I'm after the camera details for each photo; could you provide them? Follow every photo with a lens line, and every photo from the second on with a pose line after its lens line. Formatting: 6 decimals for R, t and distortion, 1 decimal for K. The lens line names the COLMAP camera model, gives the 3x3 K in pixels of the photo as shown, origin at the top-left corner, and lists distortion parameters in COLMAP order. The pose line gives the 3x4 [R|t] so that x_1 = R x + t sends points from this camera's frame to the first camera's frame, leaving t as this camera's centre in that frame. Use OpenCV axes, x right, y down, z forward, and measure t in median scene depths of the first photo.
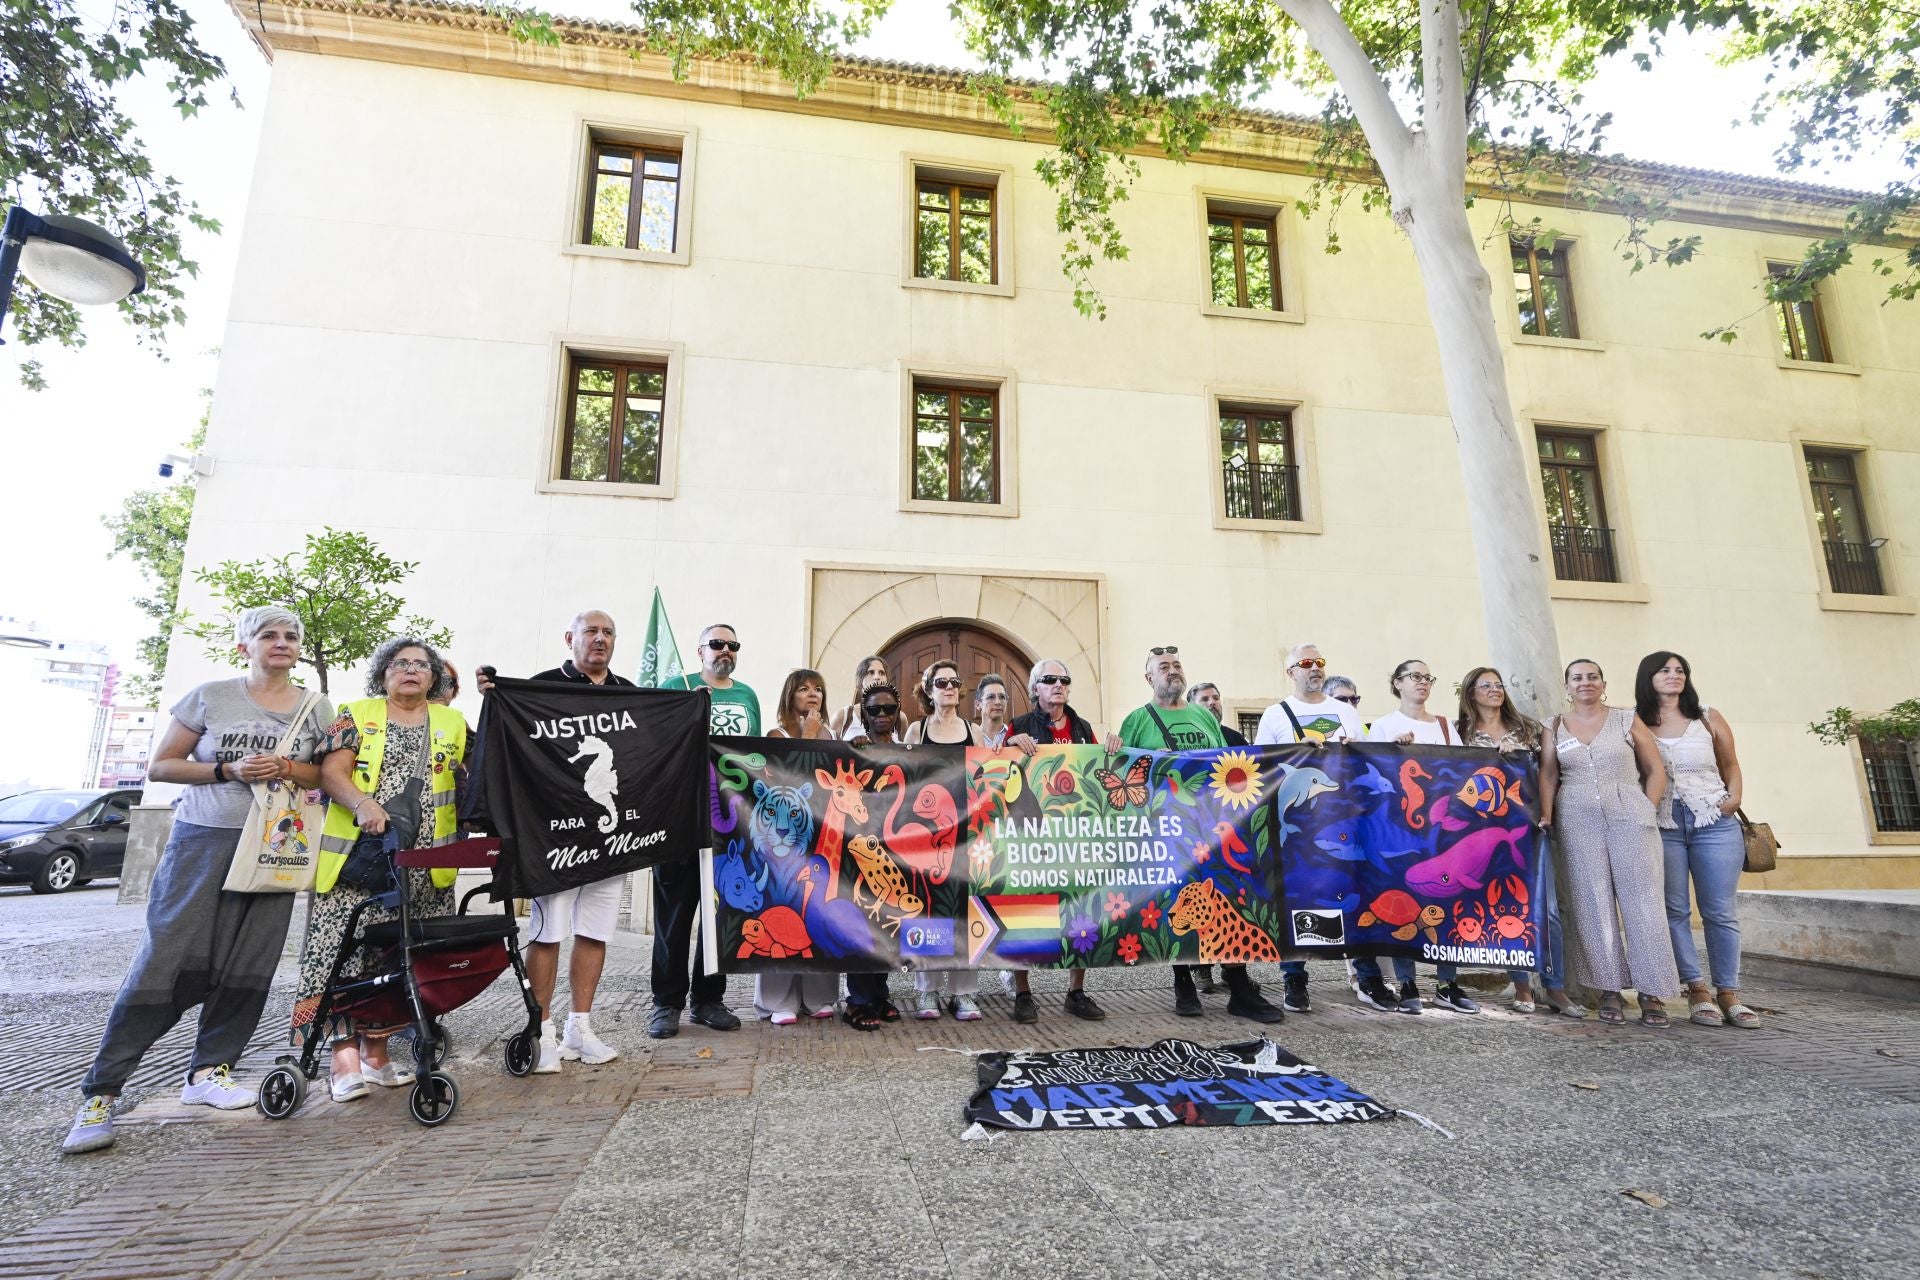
lens RADIAL K [[1333.1, 0, 912.2], [0, 1333.1, 633.6], [0, 0, 1]] dist [0.003926, 0.002053]
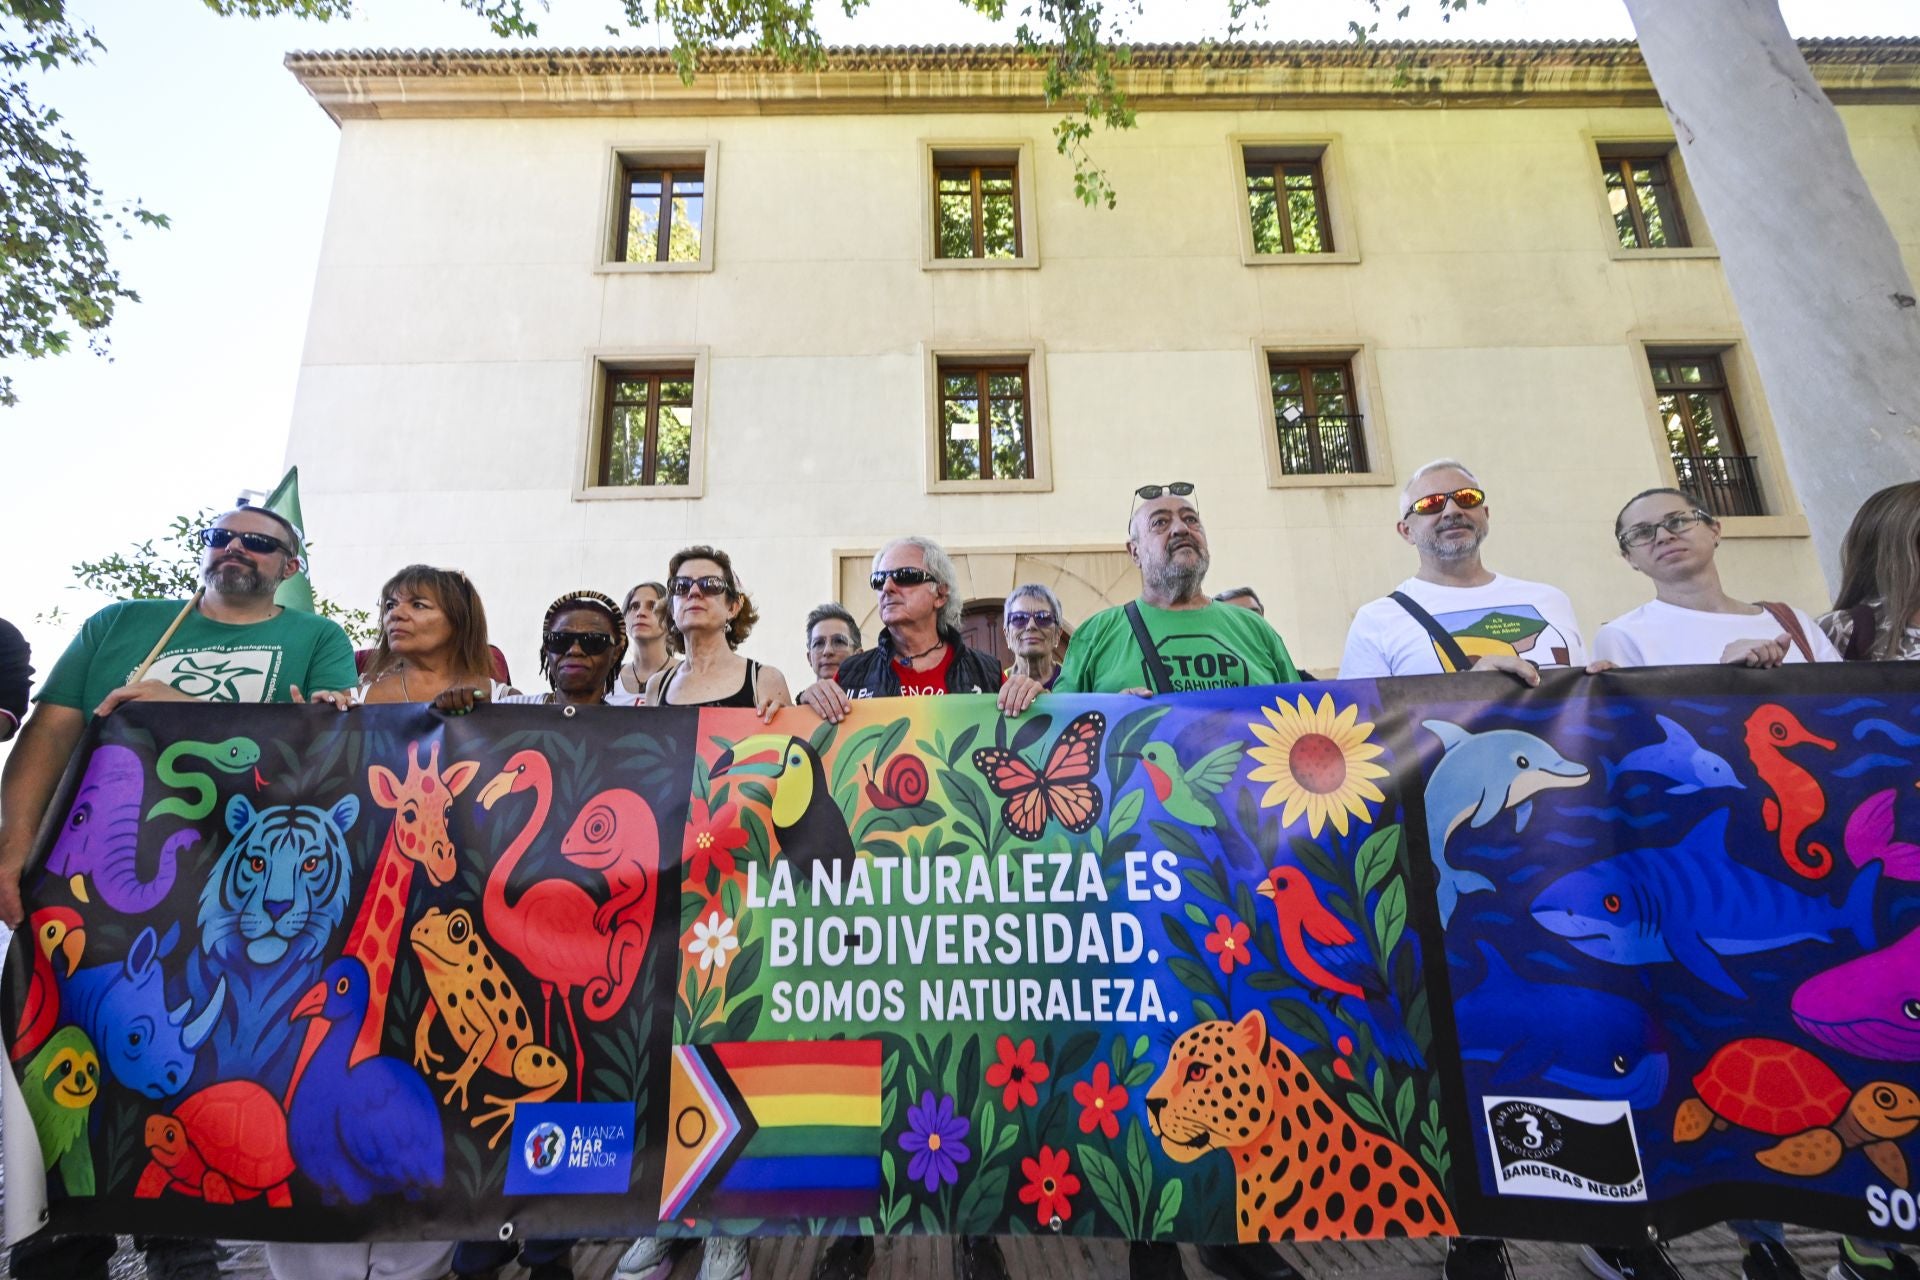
lens RADIAL K [[860.5, 0, 935.5], [0, 860.5, 656.8], [0, 0, 1]] dist [0.002968, 0.000062]
pose [[0.984057, -0.052626, -0.169890, 0.169553], [0.049433, 0.998513, -0.022973, 0.073004], [0.170846, 0.014208, 0.985195, 0.678436]]
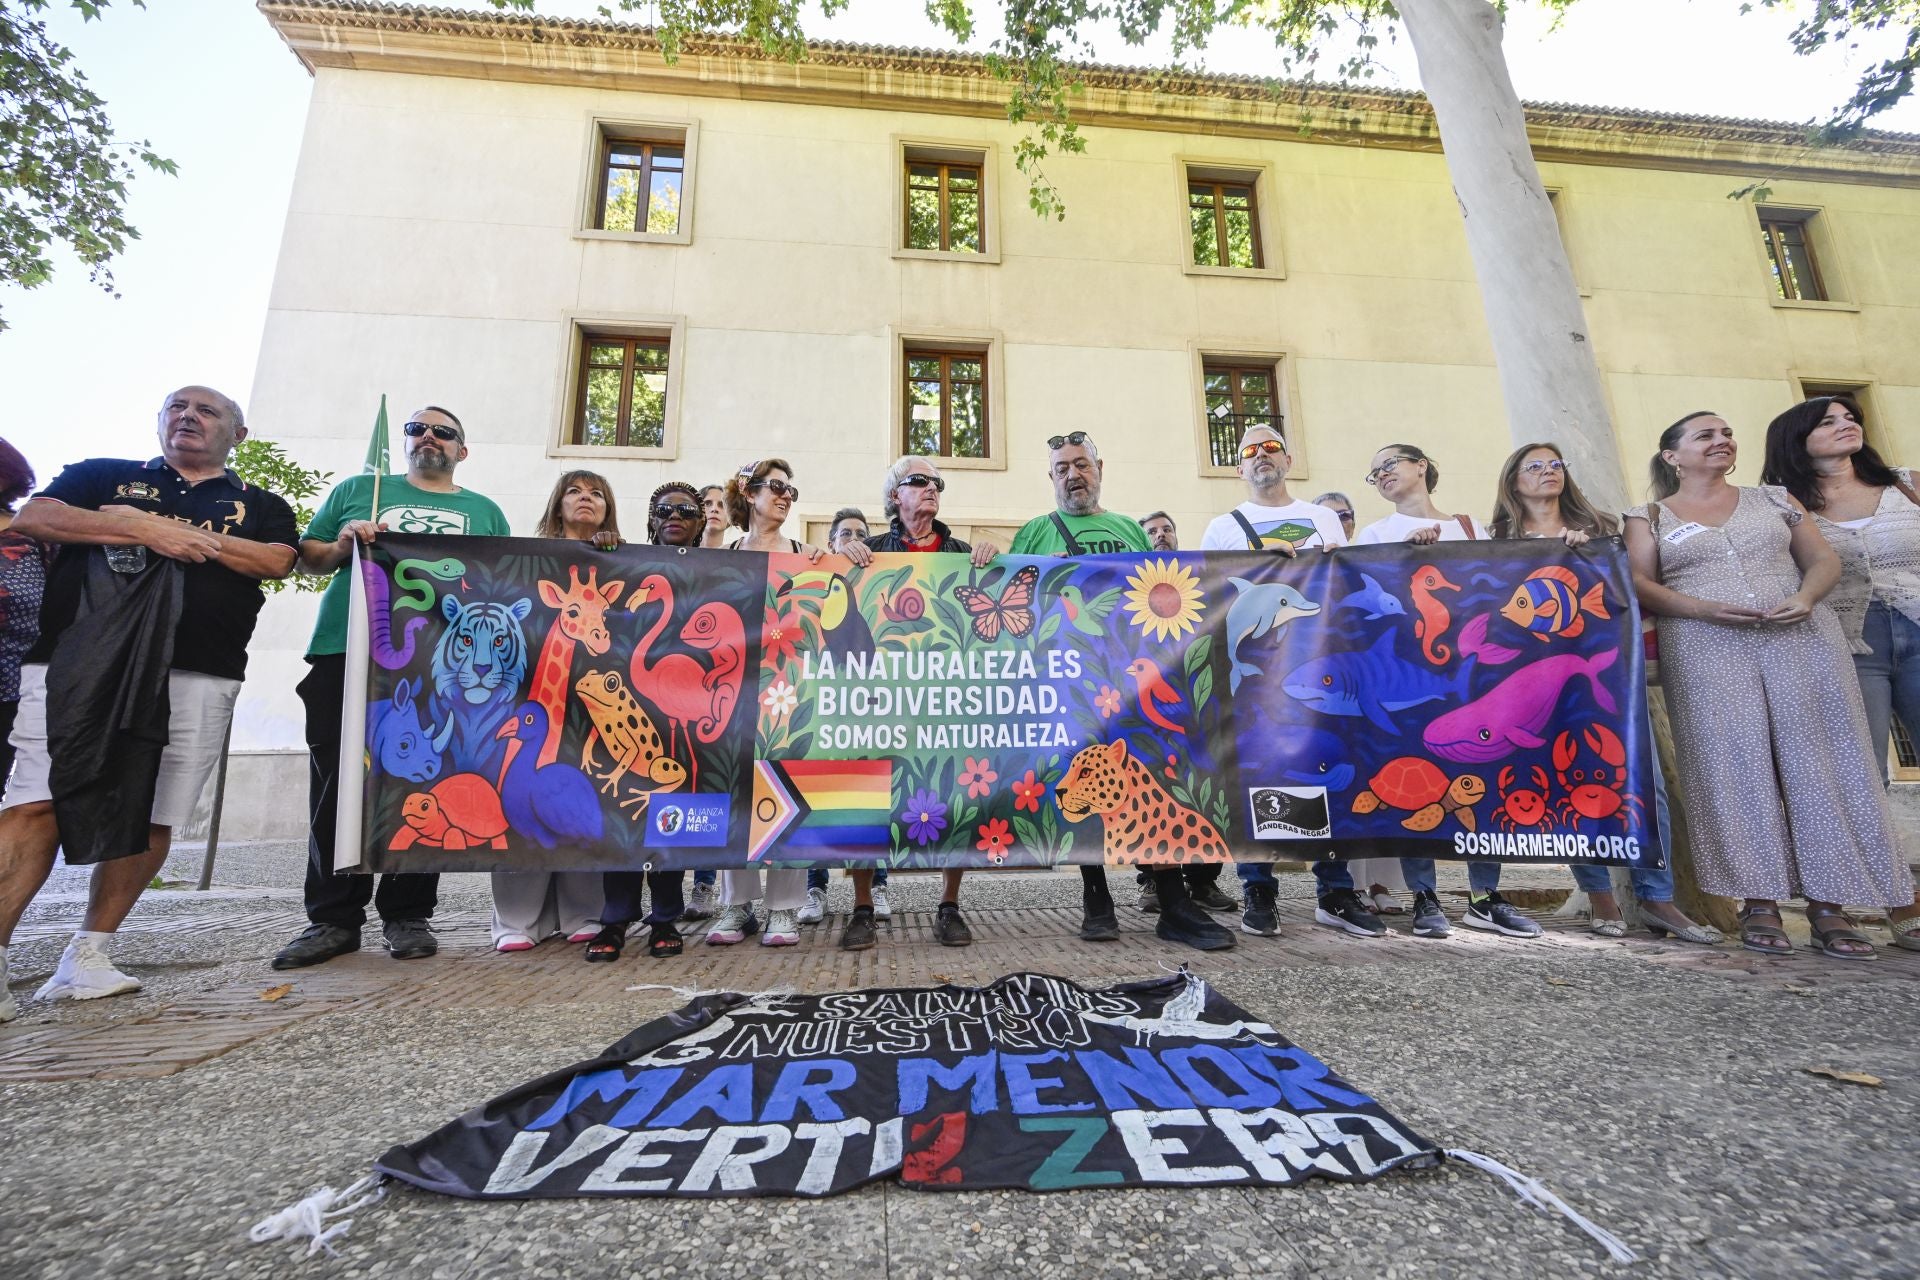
lens RADIAL K [[928.1, 0, 954.1], [0, 928.1, 678.4], [0, 0, 1]] dist [0.003113, -0.000020]
pose [[0.996362, -0.021320, -0.082510, 0.169589], [0.020116, 0.999679, -0.015396, 0.151888], [0.082812, 0.013680, 0.996471, 0.496578]]
